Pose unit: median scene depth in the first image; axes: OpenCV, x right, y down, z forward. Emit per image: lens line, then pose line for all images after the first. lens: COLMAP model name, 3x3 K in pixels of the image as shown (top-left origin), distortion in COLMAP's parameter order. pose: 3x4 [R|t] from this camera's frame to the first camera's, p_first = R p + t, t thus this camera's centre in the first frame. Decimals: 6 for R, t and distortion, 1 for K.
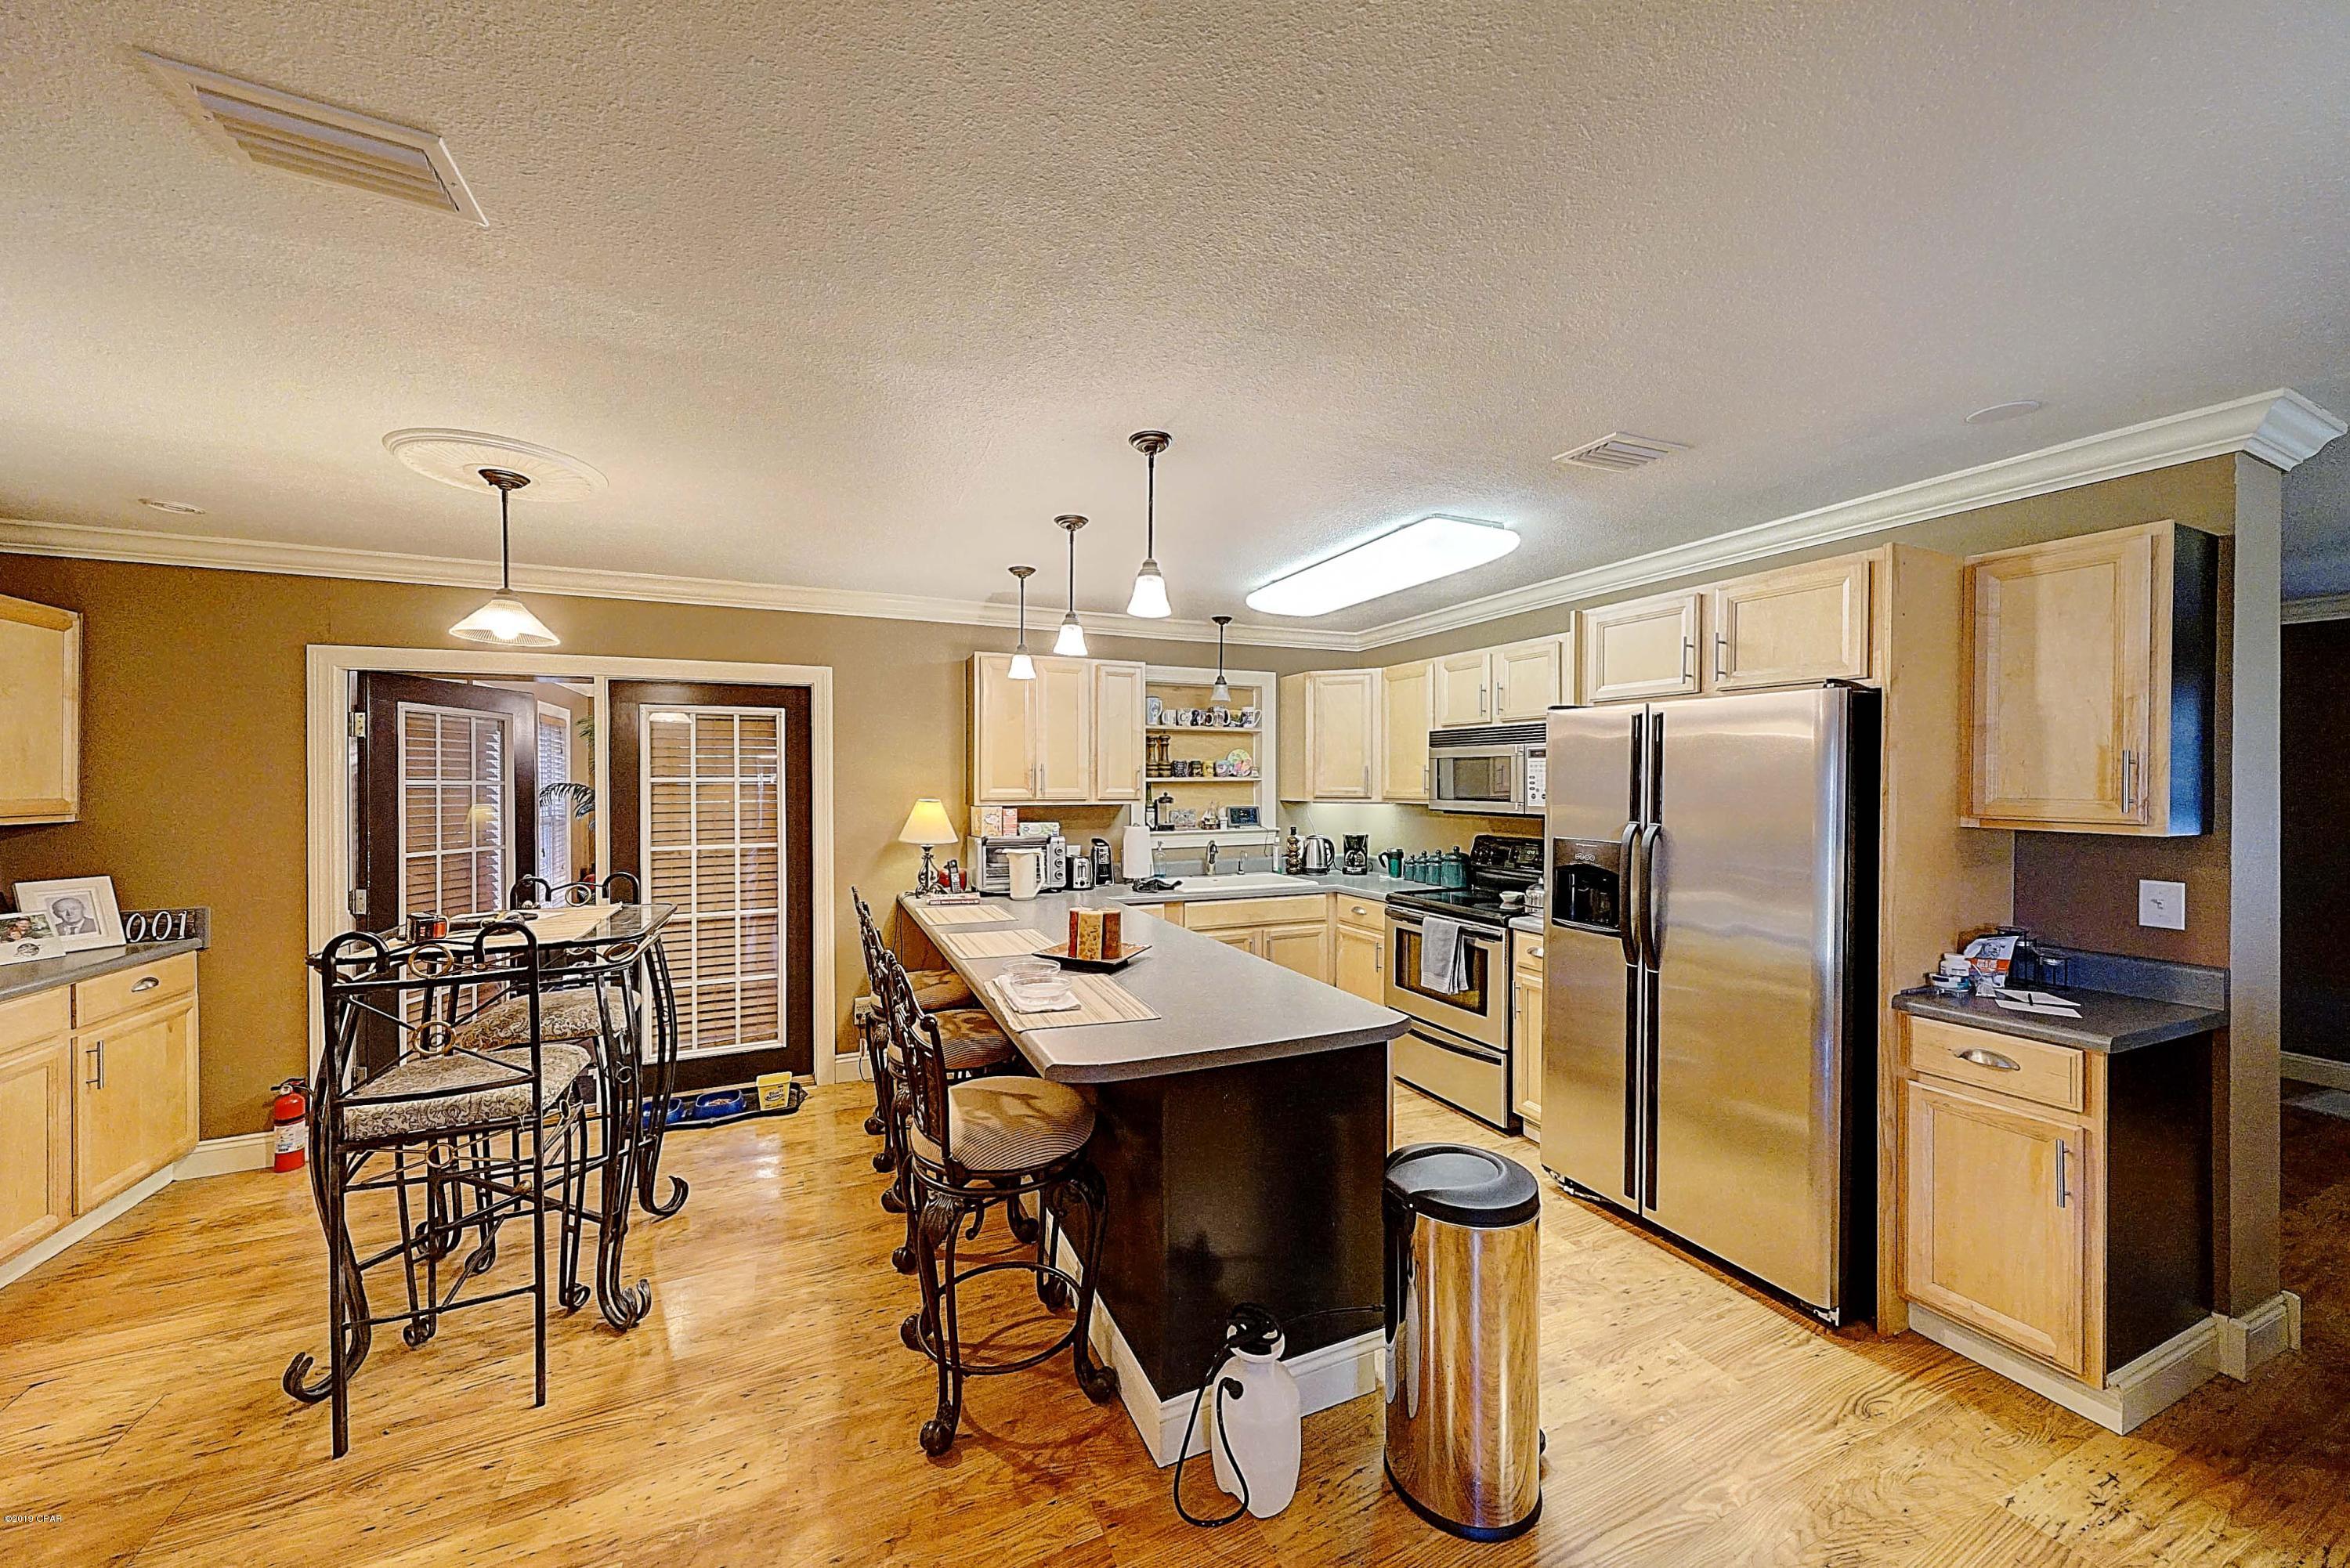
lens RADIAL K [[810.7, 0, 1173.6], [0, 810.7, 781.1], [0, 0, 1]] dist [0.002525, -0.000050]
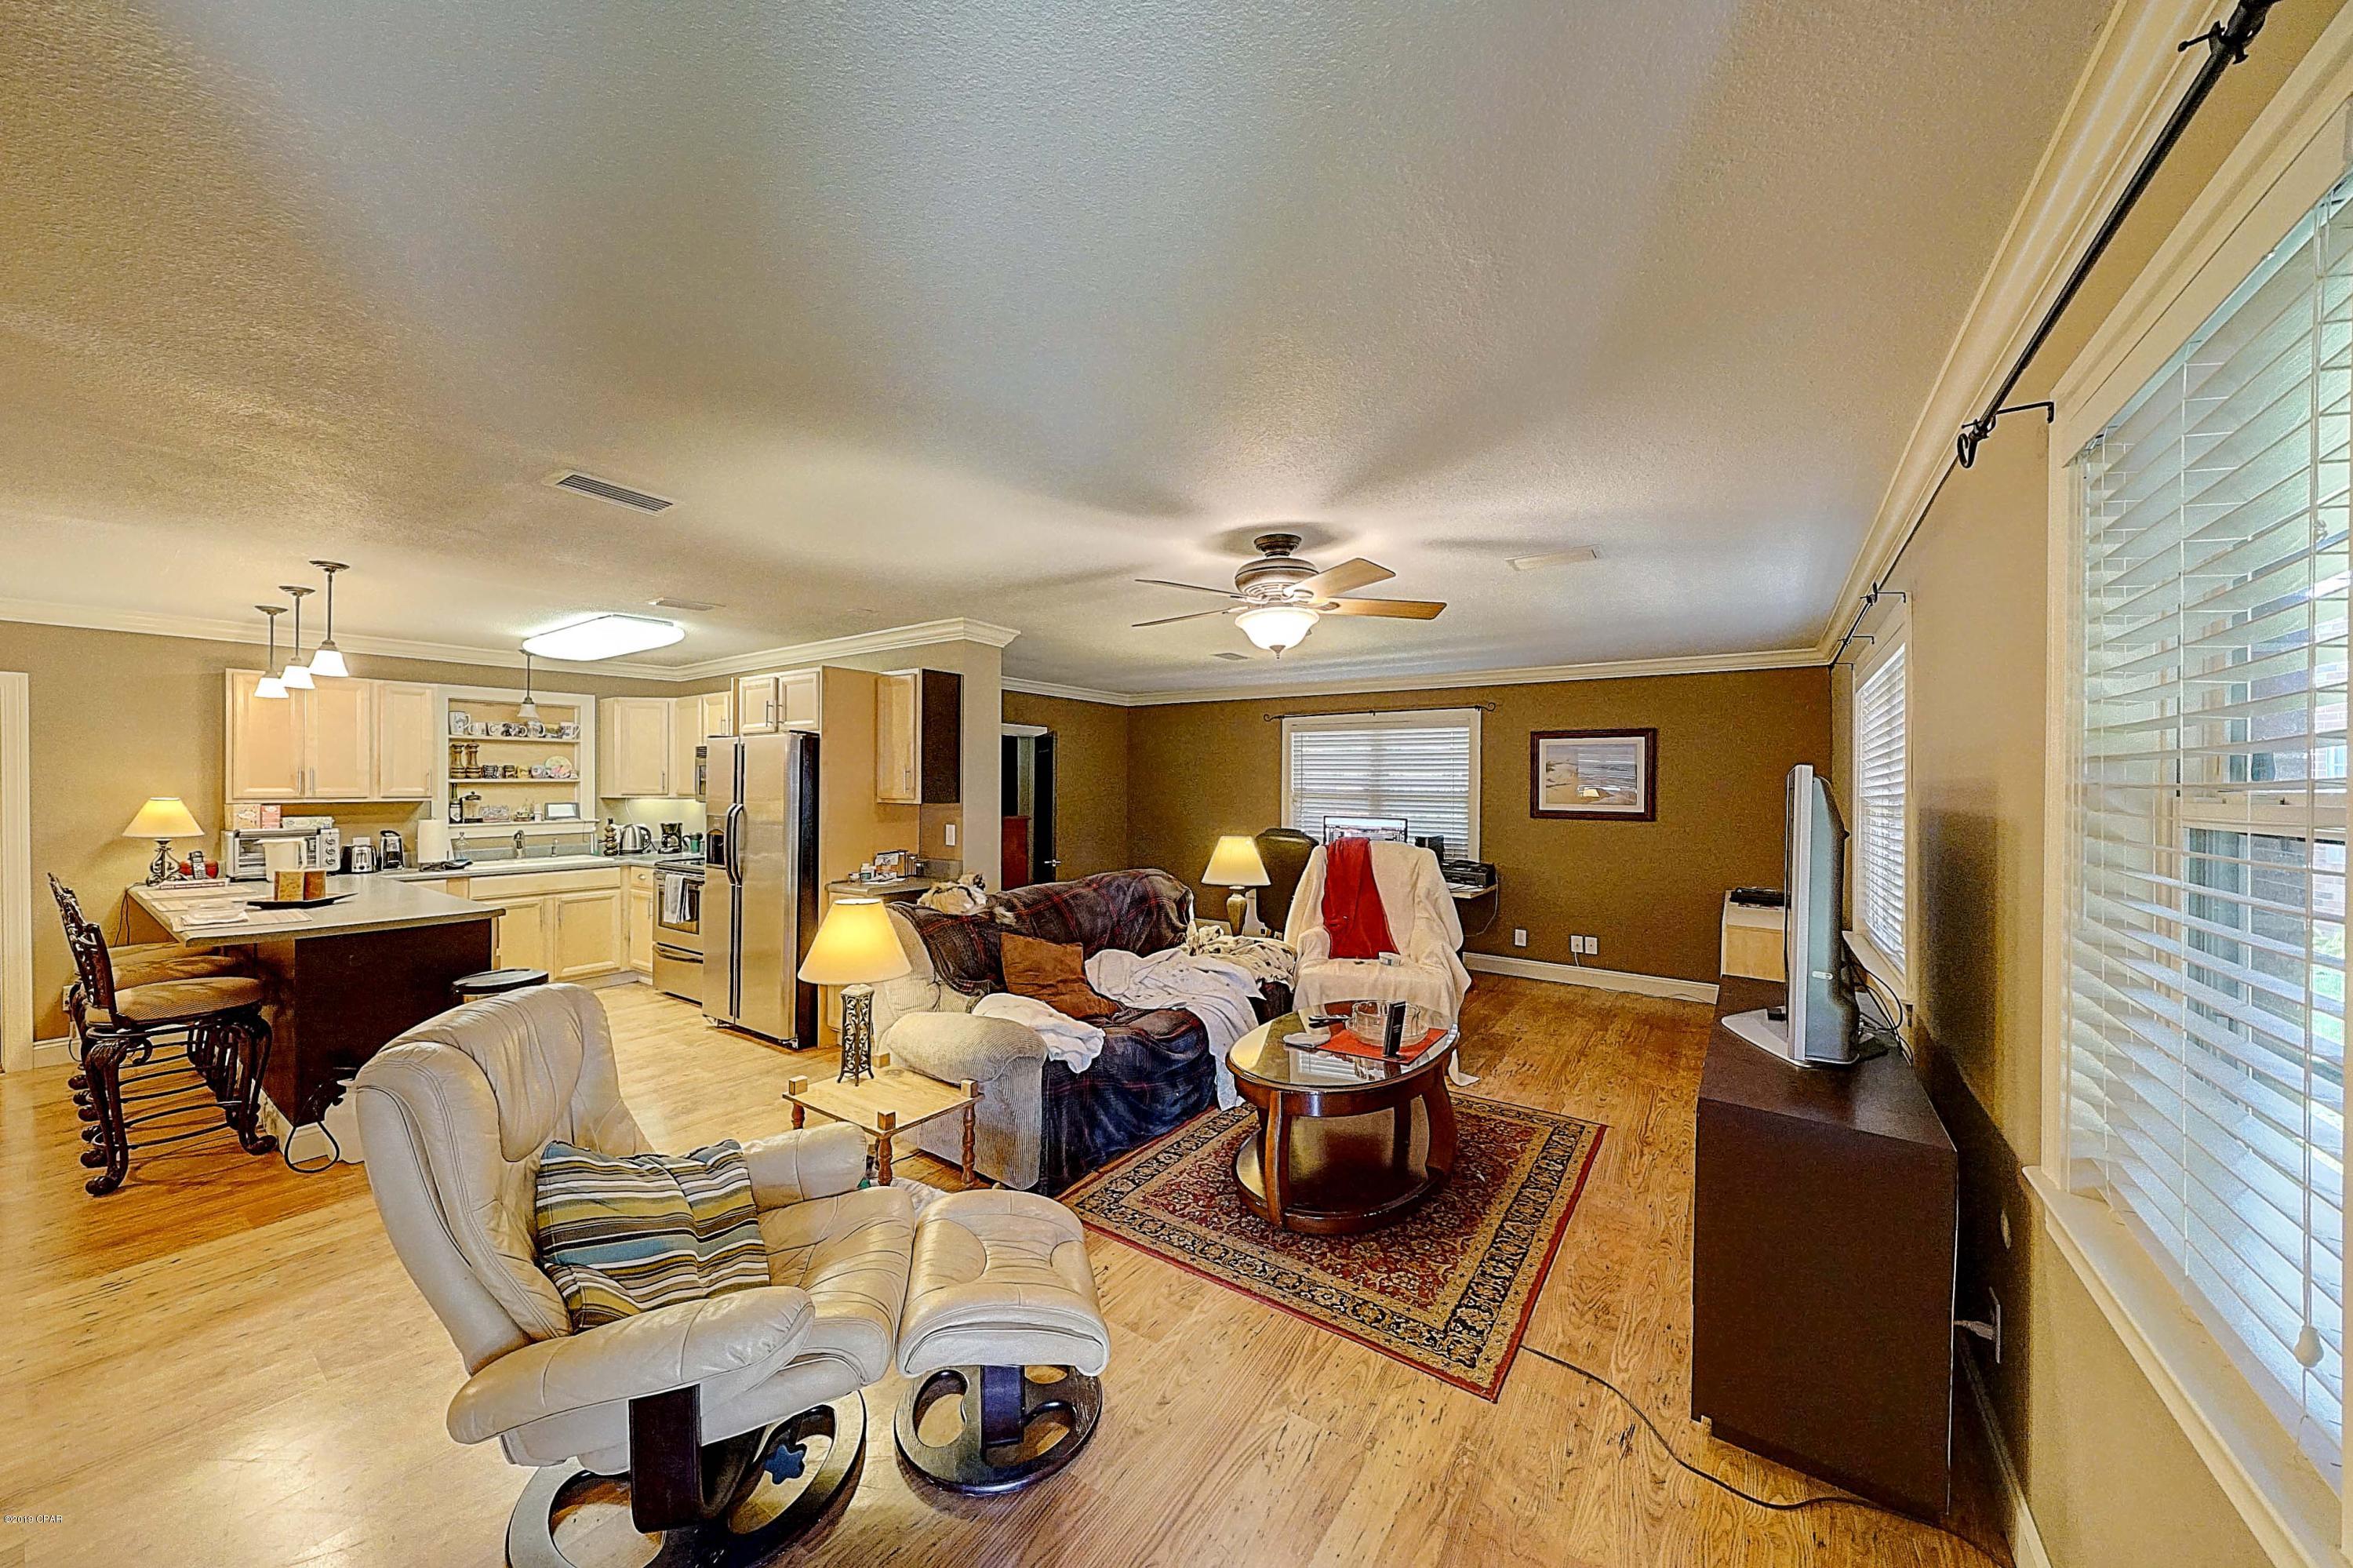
lens RADIAL K [[811.8, 0, 1172.6], [0, 811.8, 783.6], [0, 0, 1]] dist [0.002525, -0.000050]
pose [[0.863012, -0.002304, 0.505179, 0.317395], [0.002864, 0.999996, -0.000333, 0.006522], [-0.505176, 0.001735, 0.863015, -0.646132]]
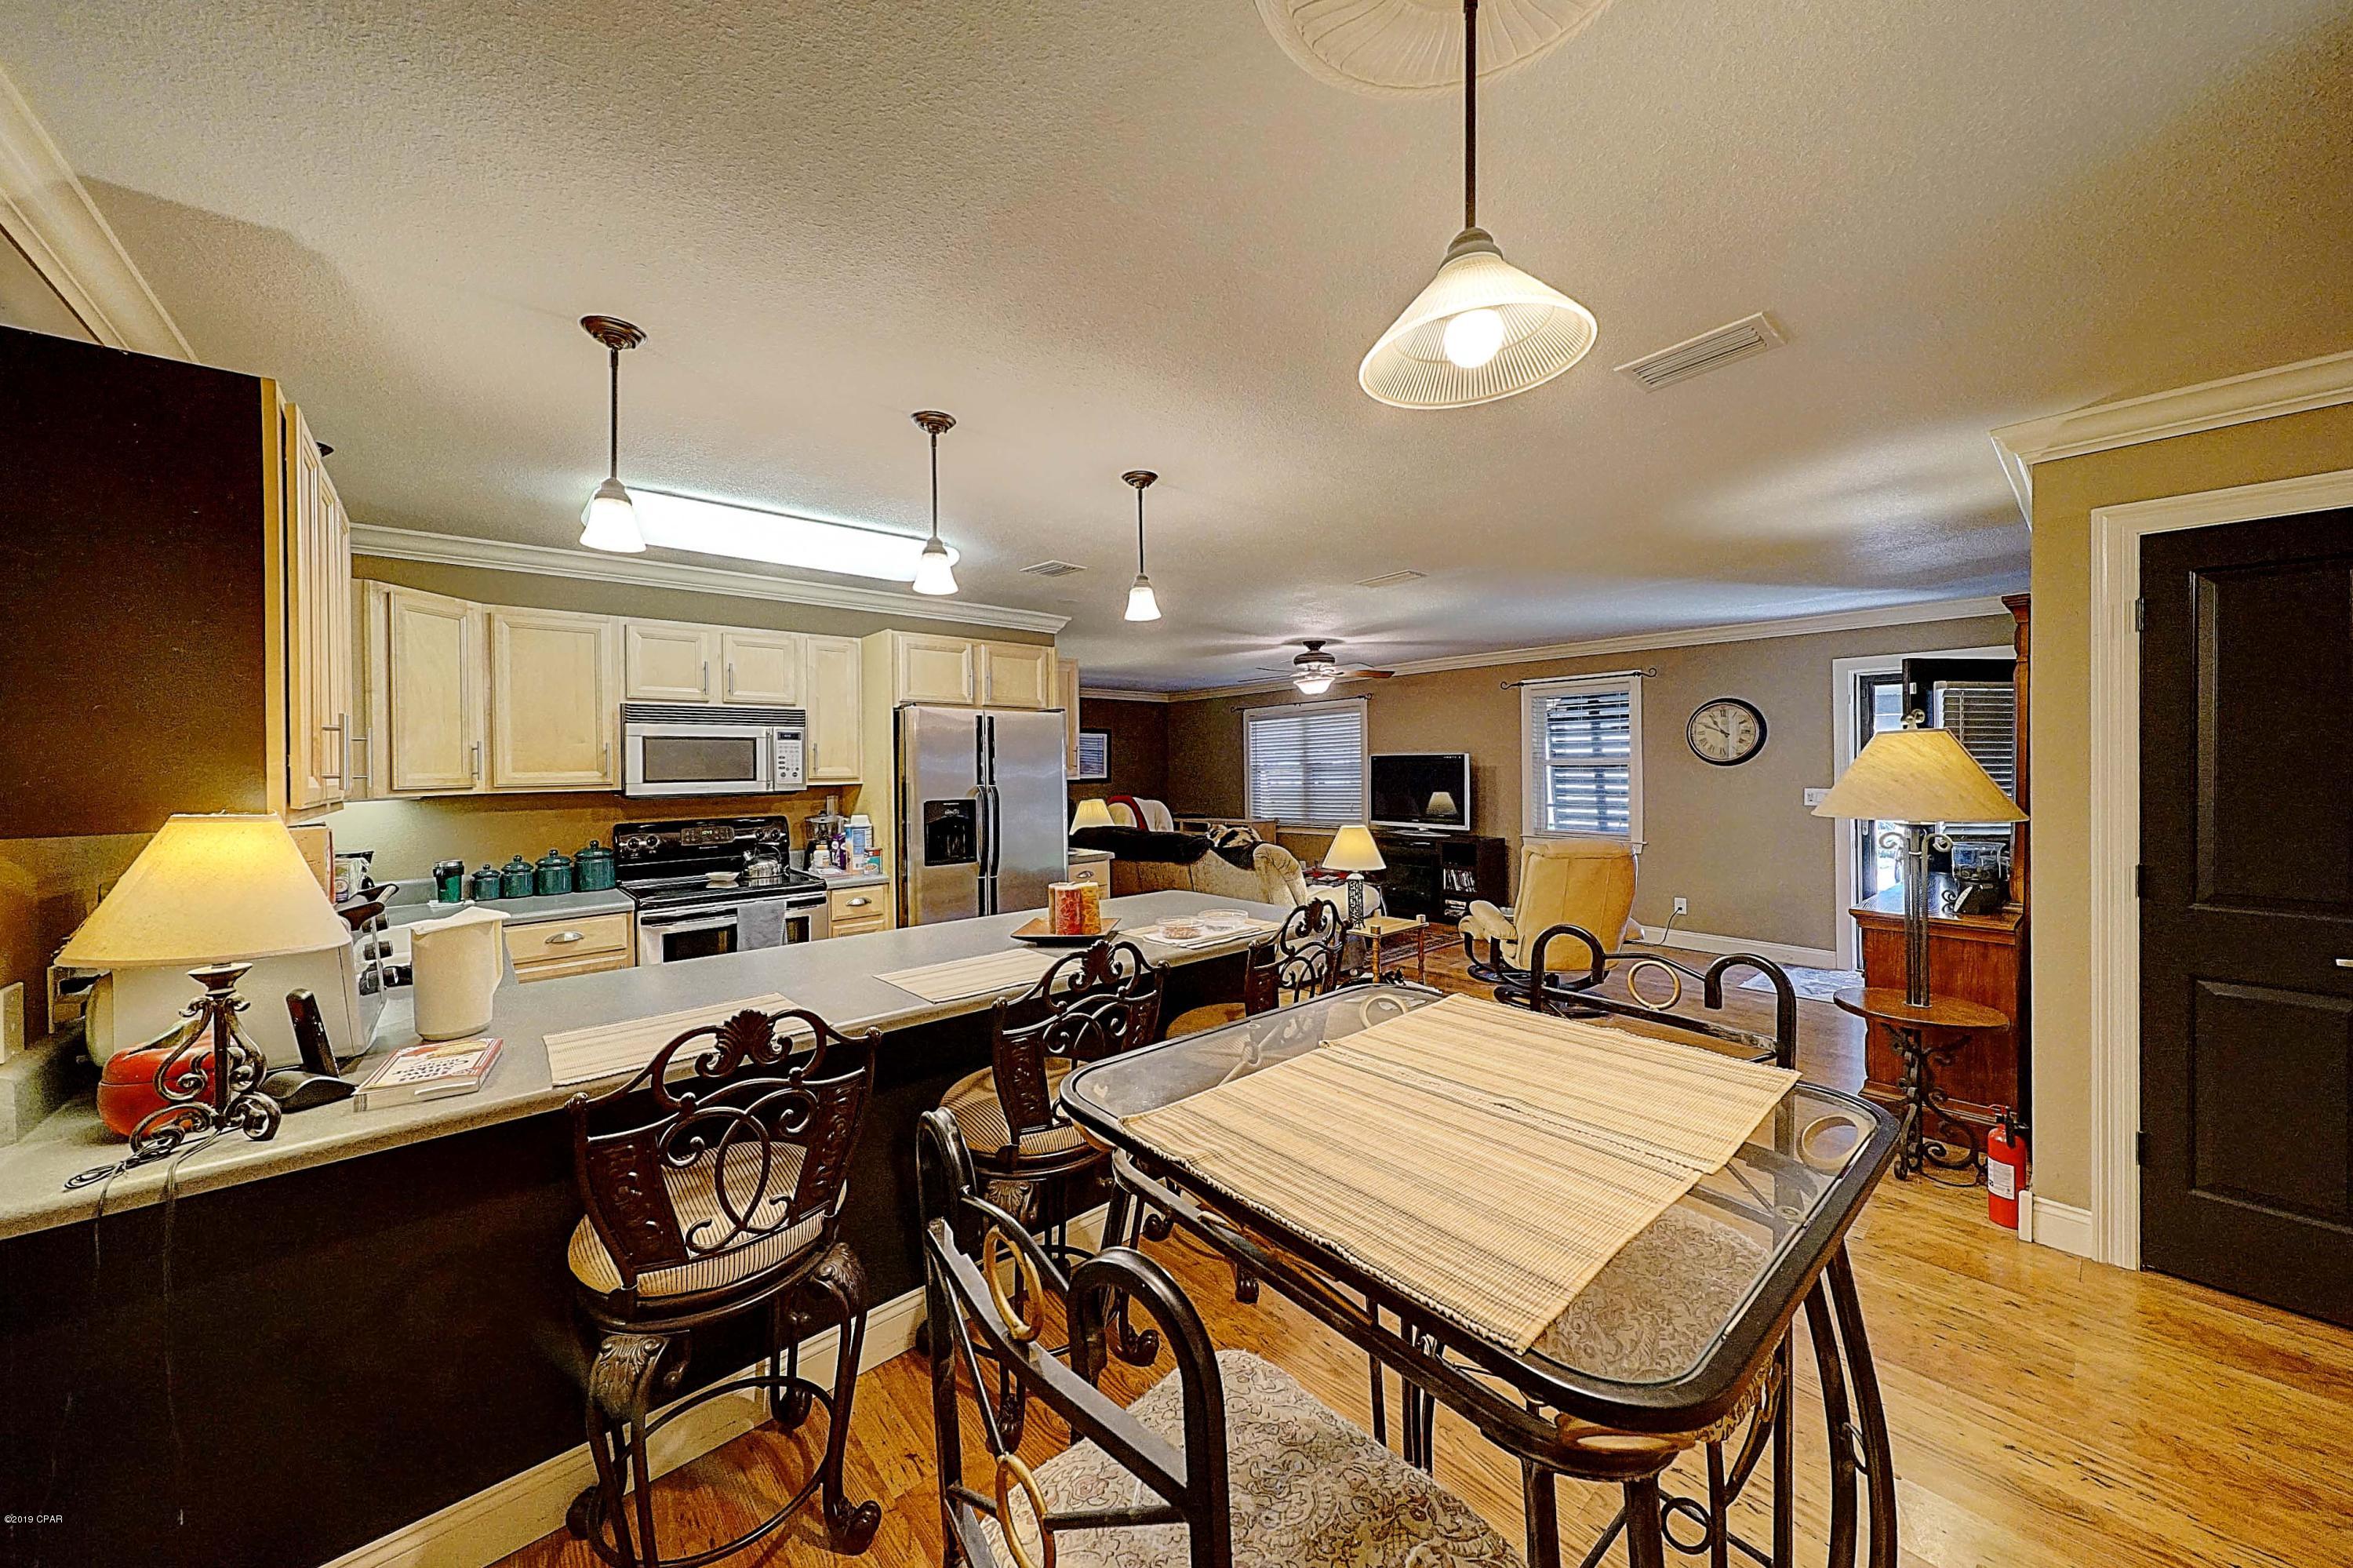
lens RADIAL K [[811.8, 0, 1180.8], [0, 811.8, 771.0], [0, 0, 1]] dist [0.002525, -0.000050]
pose [[-0.308102, -0.006286, 0.951333, -0.679415], [0.013676, 0.999846, 0.011036, 0.007653], [-0.951255, 0.016410, -0.307968, 0.730182]]
